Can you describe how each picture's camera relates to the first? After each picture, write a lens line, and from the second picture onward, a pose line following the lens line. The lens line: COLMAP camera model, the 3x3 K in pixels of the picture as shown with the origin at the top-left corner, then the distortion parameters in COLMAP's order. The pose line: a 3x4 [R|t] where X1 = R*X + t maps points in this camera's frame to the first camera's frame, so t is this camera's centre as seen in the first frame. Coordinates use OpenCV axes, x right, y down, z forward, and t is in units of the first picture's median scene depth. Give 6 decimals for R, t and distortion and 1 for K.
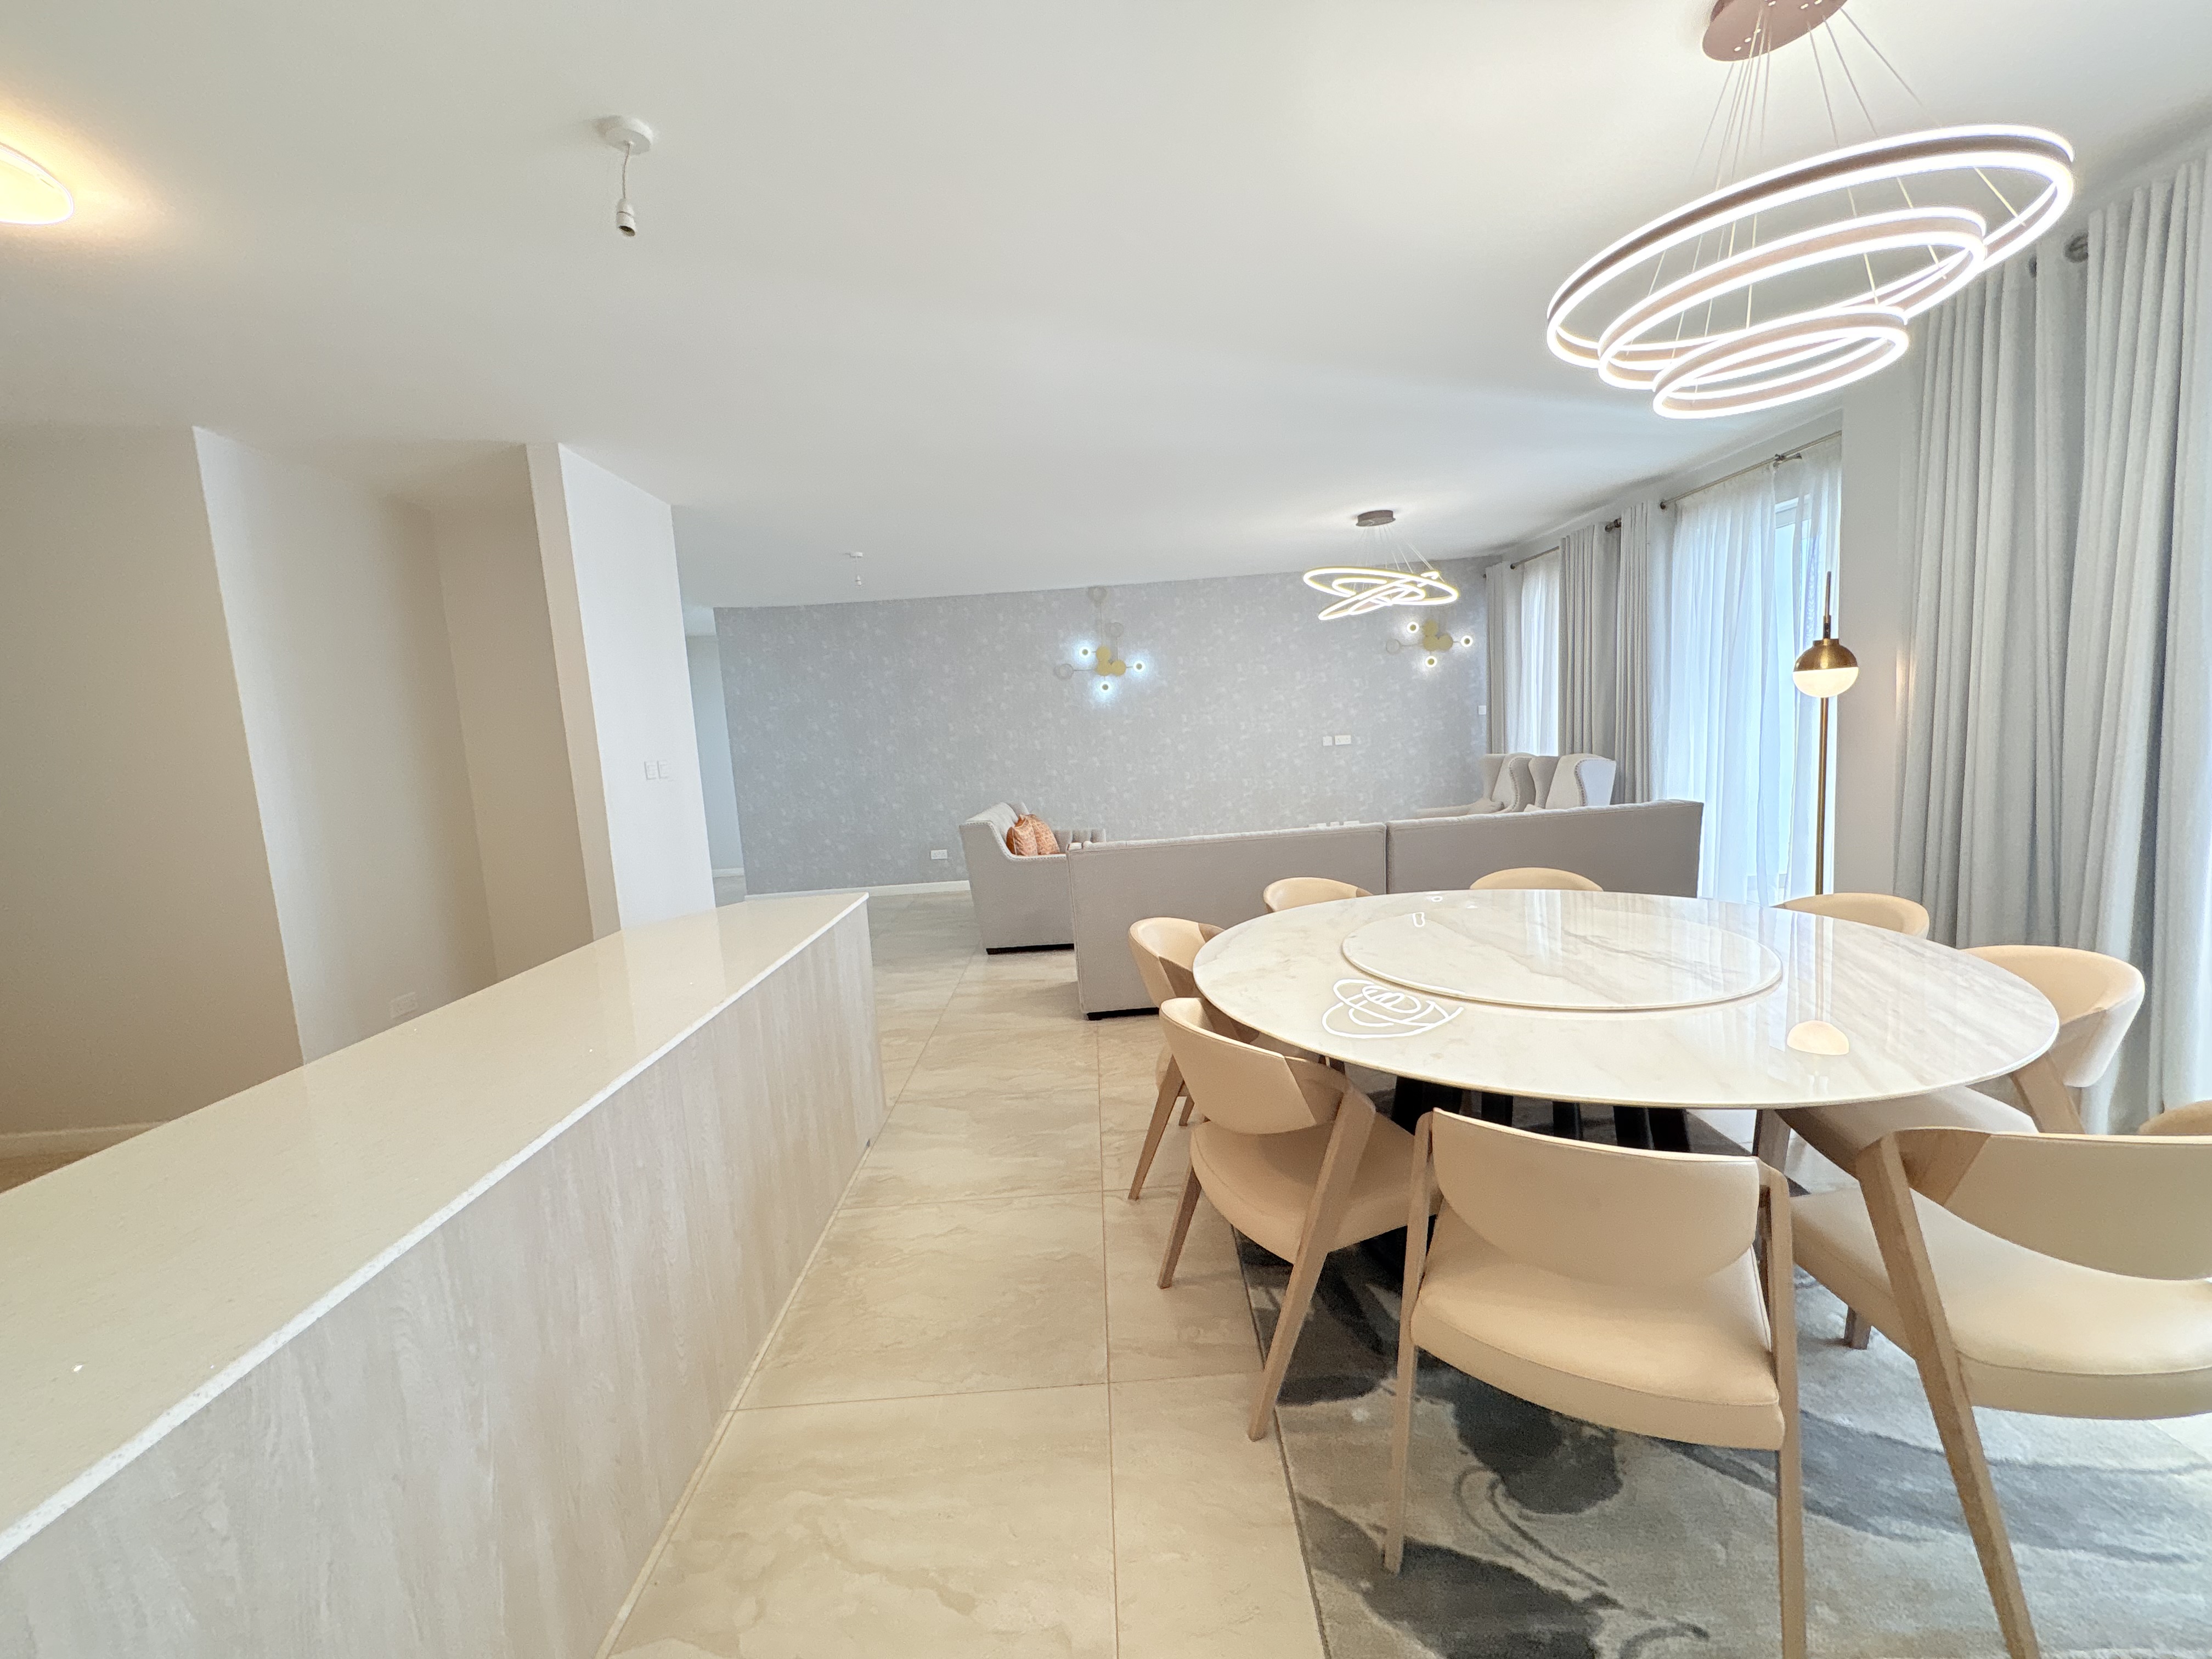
lens RADIAL K [[882.3, 0, 1106.0], [0, 882.3, 829.5], [0, 0, 1]] dist [-0.000333, 0.000167]
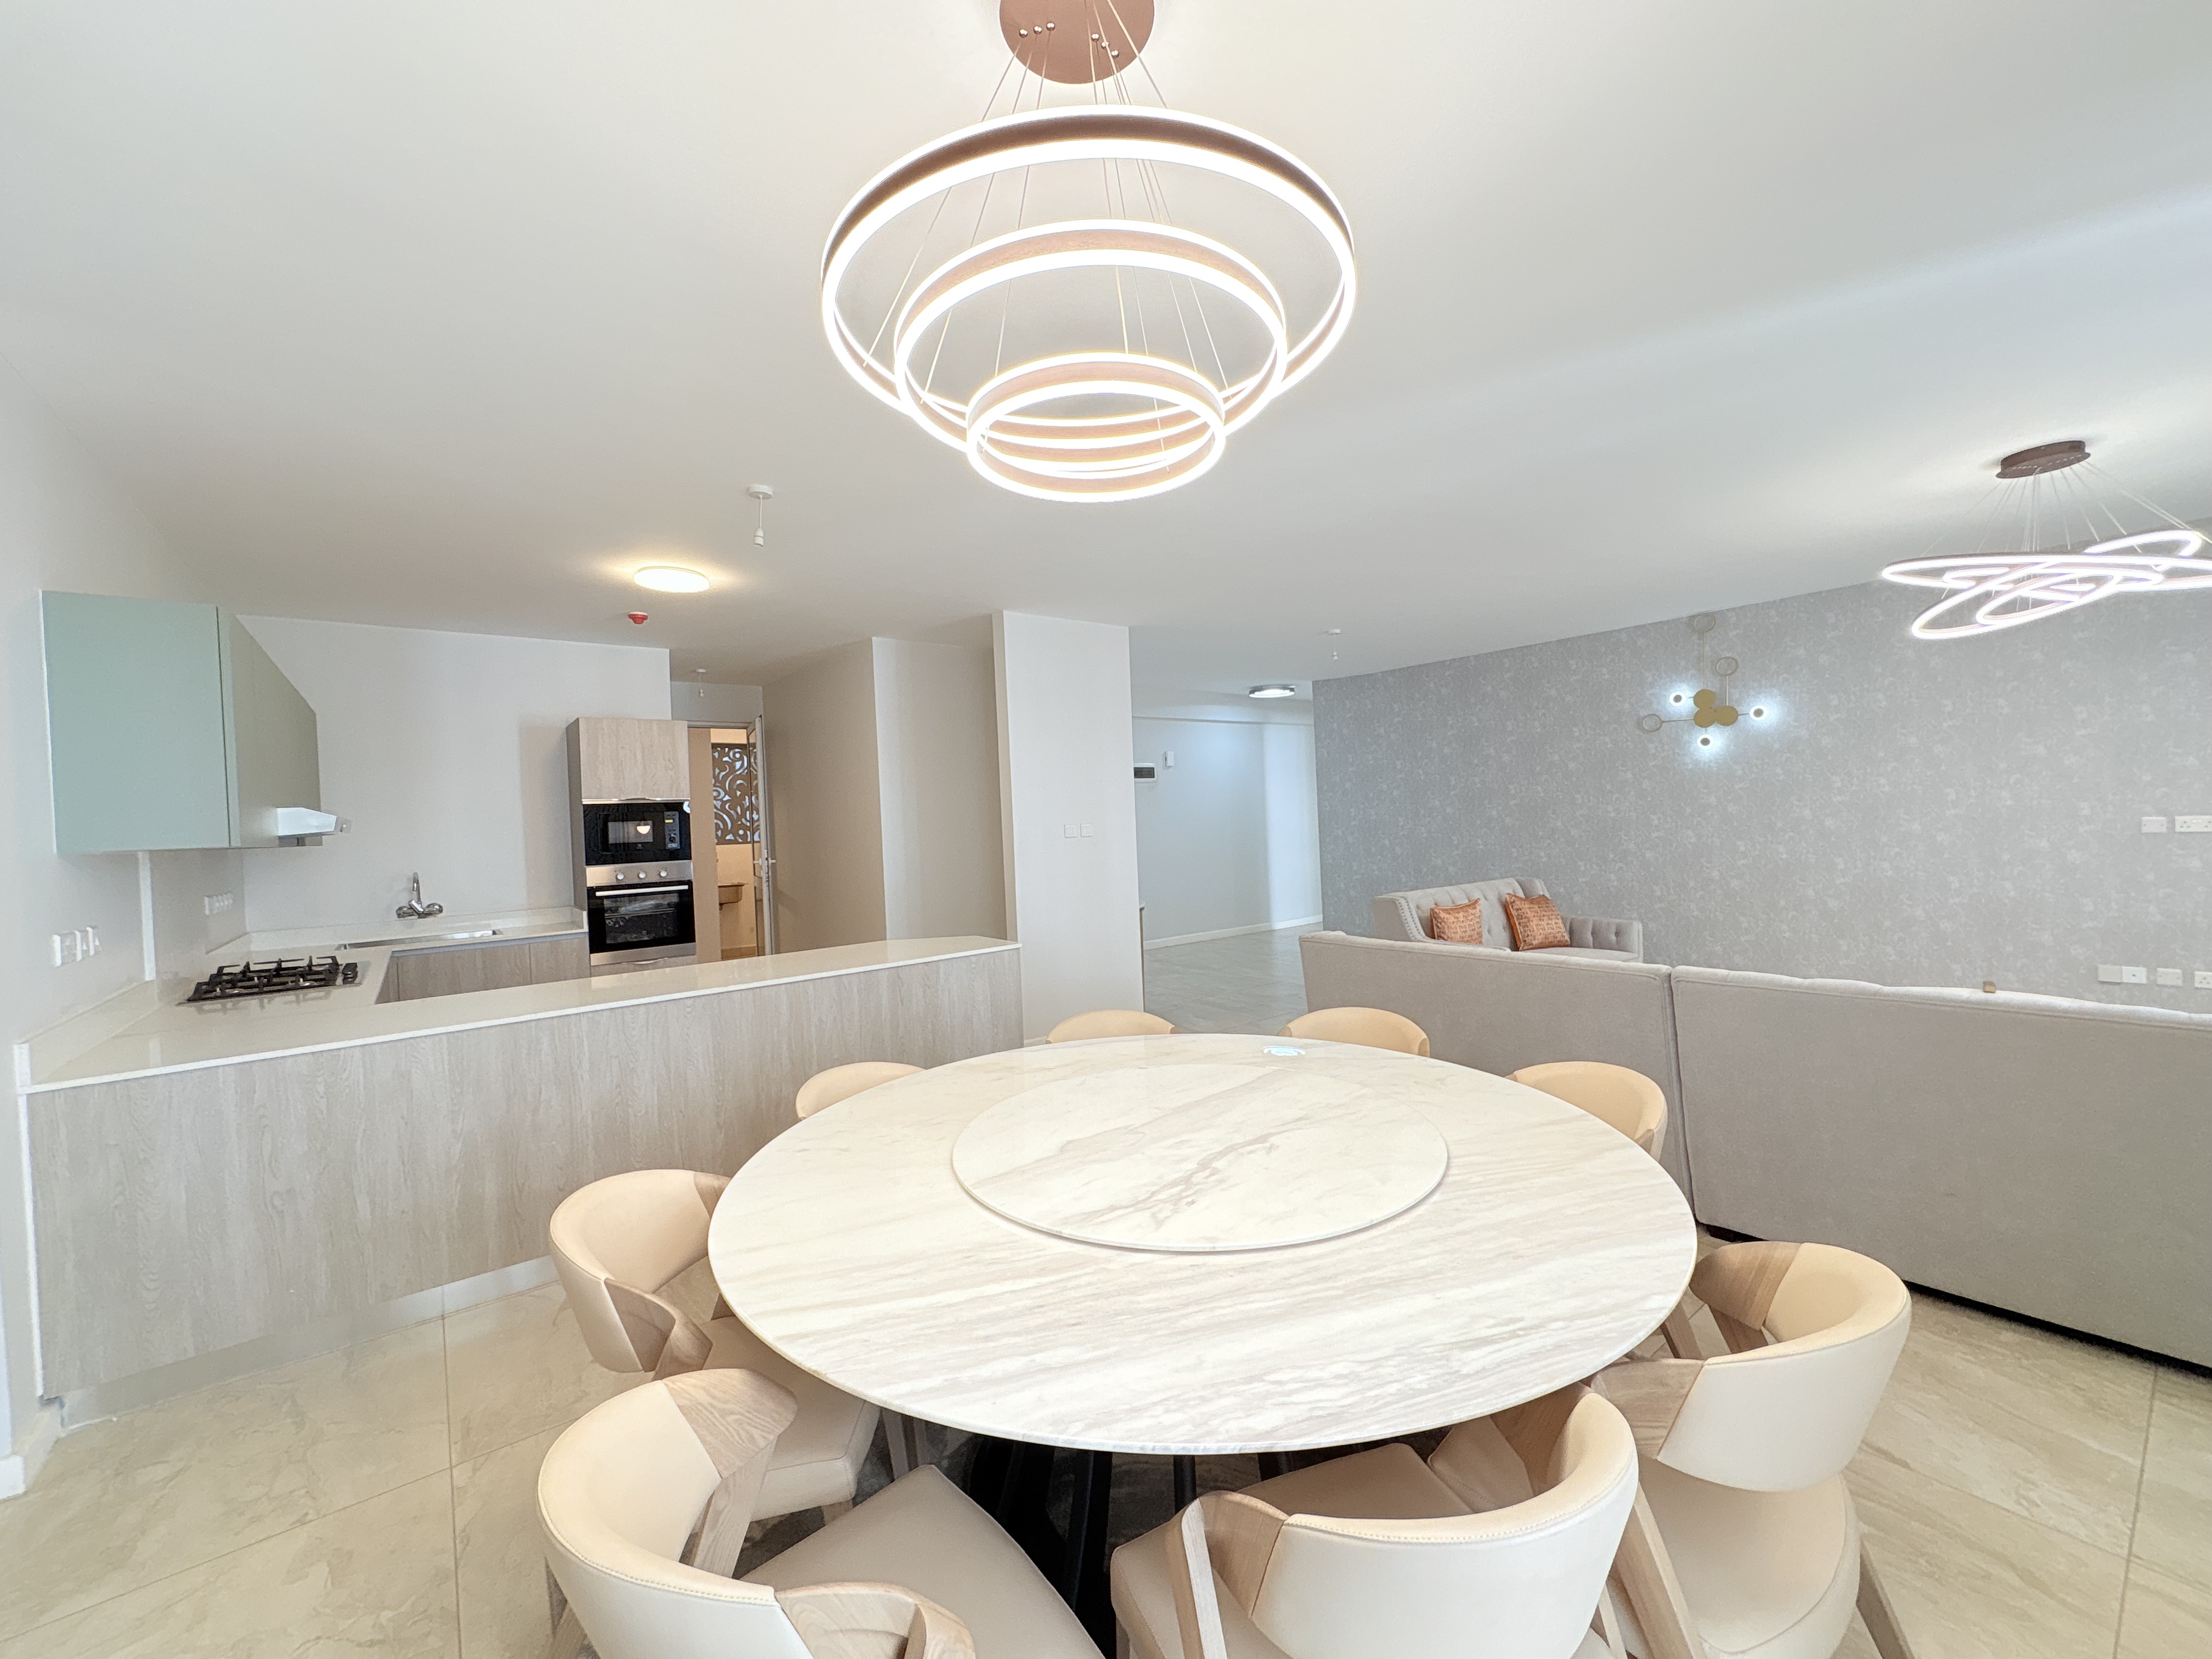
lens RADIAL K [[882.3, 0, 1106.0], [0, 882.3, 829.5], [0, 0, 1]] dist [-0.000333, 0.000167]
pose [[0.597531, 0.052140, -0.800149, 0.847574], [-0.086591, 0.996244, 0.000255, -0.107644], [0.797157, 0.069133, 0.599801, 0.339276]]
